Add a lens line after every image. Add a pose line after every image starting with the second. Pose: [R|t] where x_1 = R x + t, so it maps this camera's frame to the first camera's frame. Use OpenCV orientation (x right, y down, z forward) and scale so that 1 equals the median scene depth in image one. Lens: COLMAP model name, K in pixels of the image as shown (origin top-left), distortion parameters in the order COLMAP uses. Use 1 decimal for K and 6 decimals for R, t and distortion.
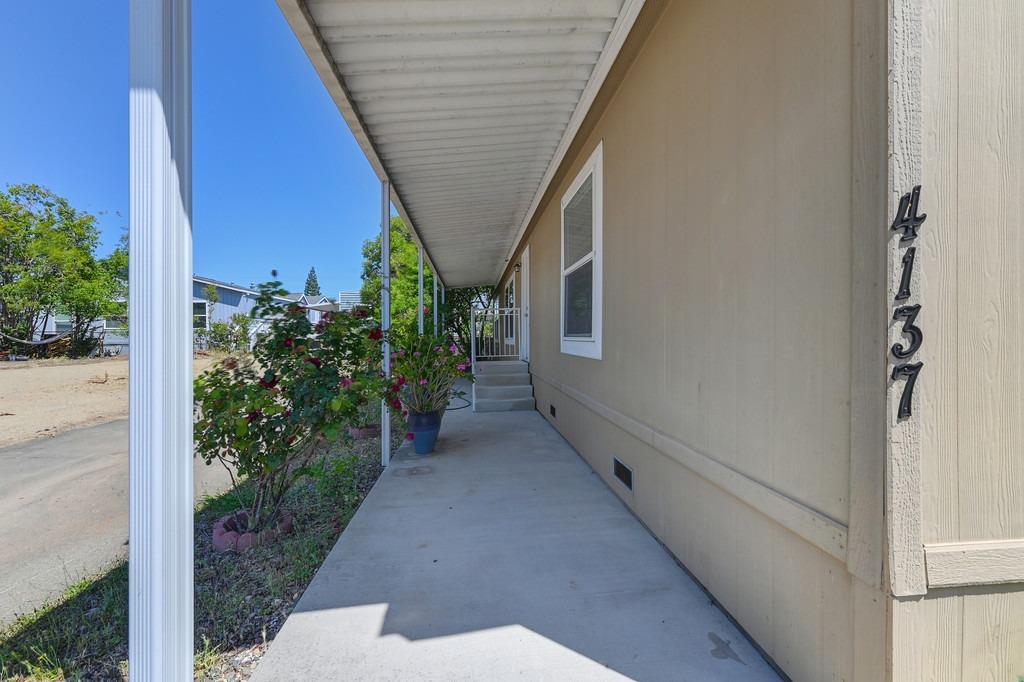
lens RADIAL K [[413.7, 0, 510.4], [0, 413.7, 338.5], [0, 0, 1]] dist [0.006572, -0.001710]
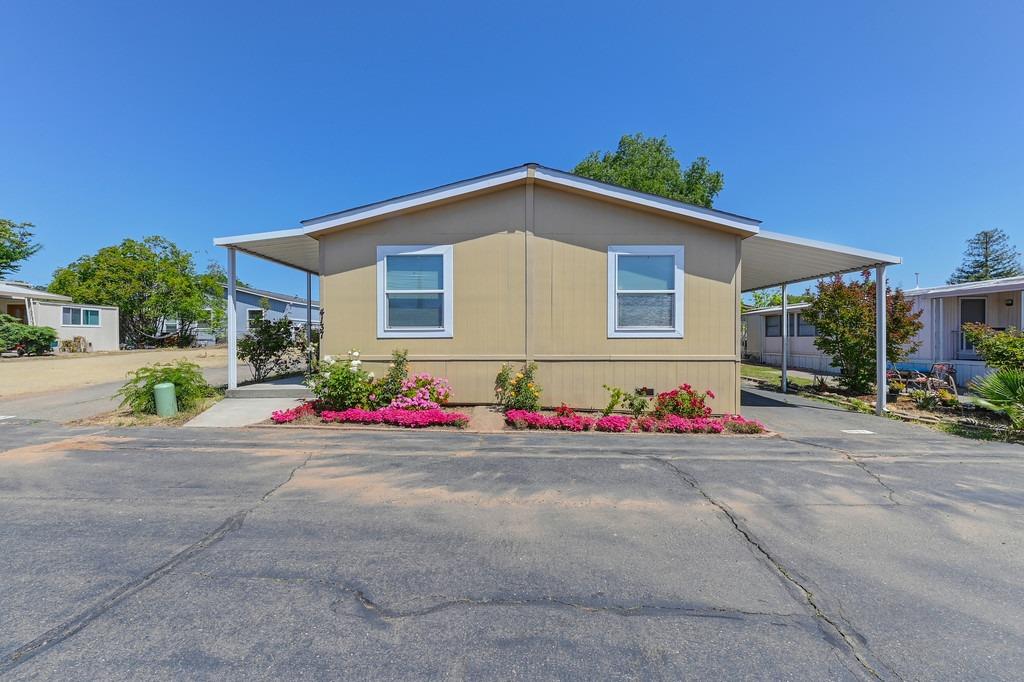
lens RADIAL K [[413.7, 0, 511.3], [0, 413.7, 342.6], [0, 0, 1]] dist [0.006572, -0.001710]
pose [[0.993768, 0.002702, -0.111439, 0.344816], [-0.001659, 0.999954, 0.009458, 0.012045], [0.111460, -0.009214, 0.993726, -0.399946]]
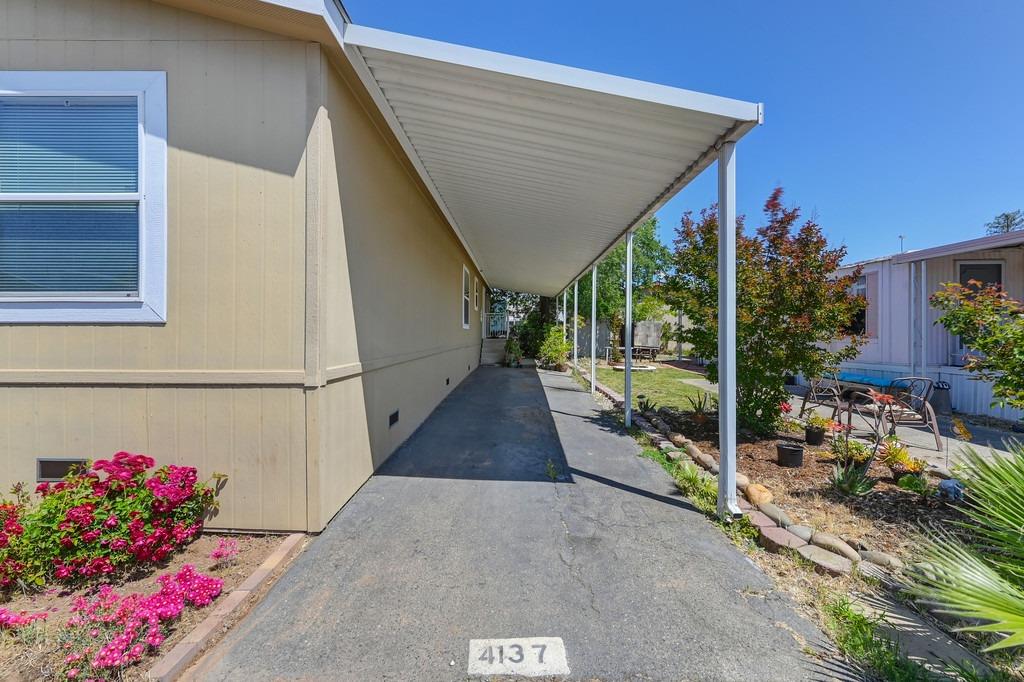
lens RADIAL K [[413.7, 0, 514.2], [0, 413.7, 340.2], [0, 0, 1]] dist [0.006572, -0.001710]
pose [[0.991545, 0.003070, -0.129731, 0.671900], [-0.001477, 0.999922, 0.012376, 0.015930], [0.129759, -0.012079, 0.991472, -0.046172]]
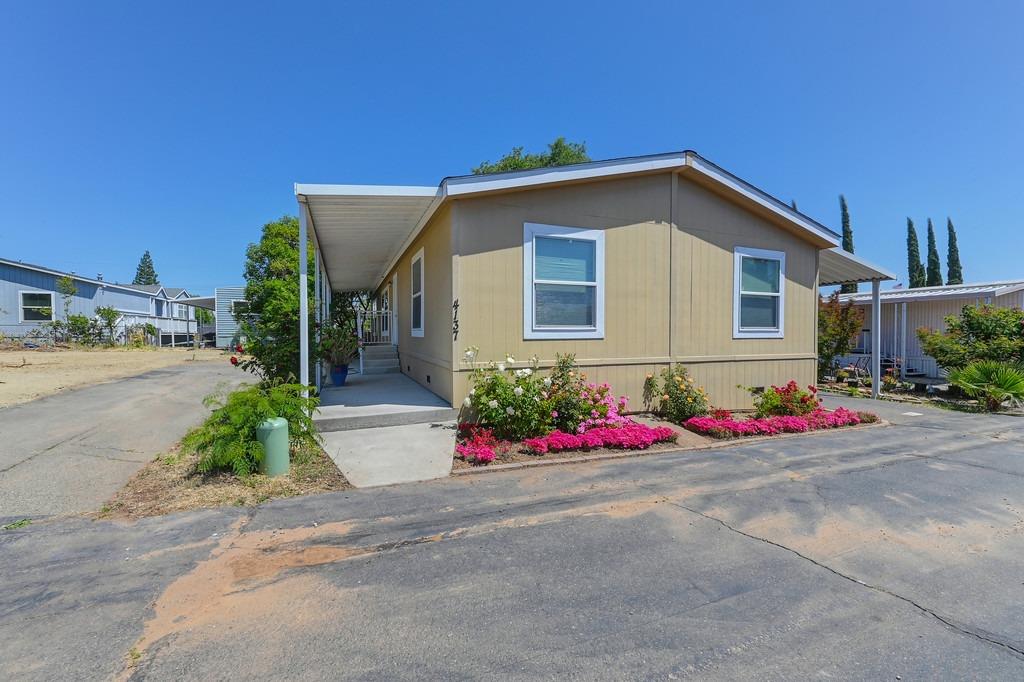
lens RADIAL K [[413.7, 0, 511.1], [0, 413.7, 341.3], [0, 0, 1]] dist [0.006572, -0.001710]
pose [[0.958190, -0.001572, 0.286128, 0.003679], [-0.002580, 0.999897, 0.014132, 0.007825], [-0.286121, -0.014279, 0.958087, -0.295094]]
